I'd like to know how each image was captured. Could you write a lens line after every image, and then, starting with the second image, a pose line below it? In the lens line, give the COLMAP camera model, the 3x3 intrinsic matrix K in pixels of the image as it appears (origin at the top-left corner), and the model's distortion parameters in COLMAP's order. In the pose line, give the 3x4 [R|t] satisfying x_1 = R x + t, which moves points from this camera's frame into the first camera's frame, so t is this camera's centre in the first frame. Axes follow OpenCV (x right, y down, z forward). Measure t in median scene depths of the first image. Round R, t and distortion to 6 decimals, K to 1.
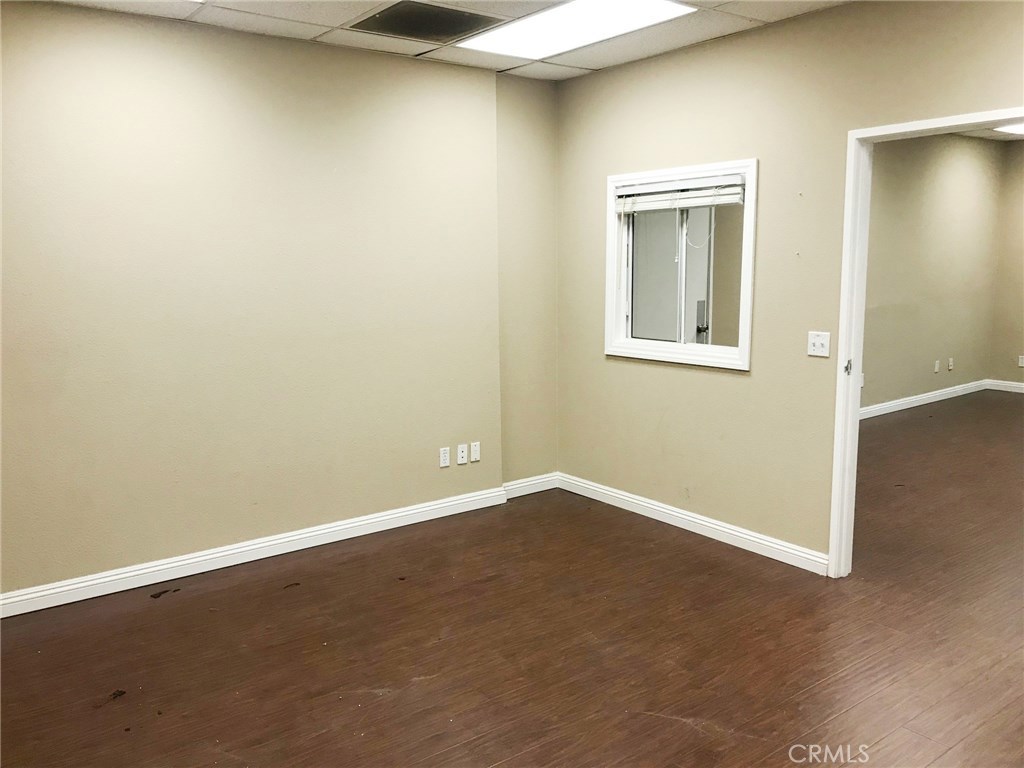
lens RADIAL K [[799.3, 0, 478.9], [0, 799.3, 376.5], [0, 0, 1]] dist [0.067002, -0.000581]
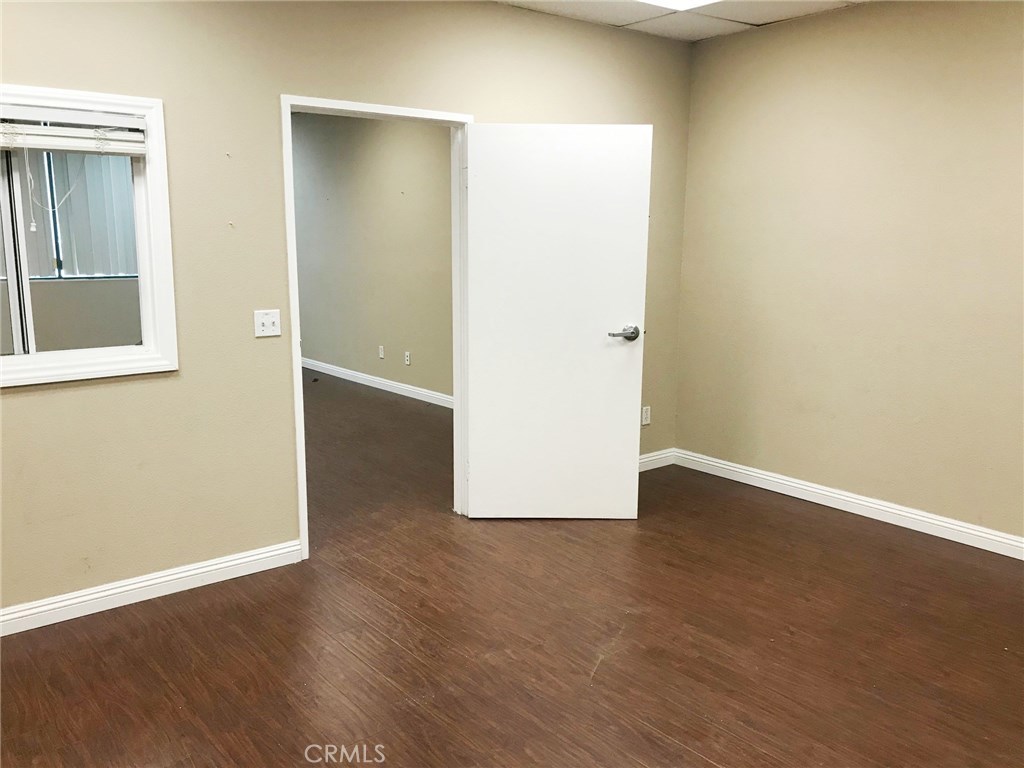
lens RADIAL K [[842.0, 0, 512.0], [0, 842.0, 384.0], [0, 0, 1]] dist [0.085460, -0.186219]
pose [[-0.022193, -0.171827, 0.984877, -0.543747], [0.144854, 0.974172, 0.173223, -0.098688], [-0.989204, 0.146507, 0.003270, 0.729386]]
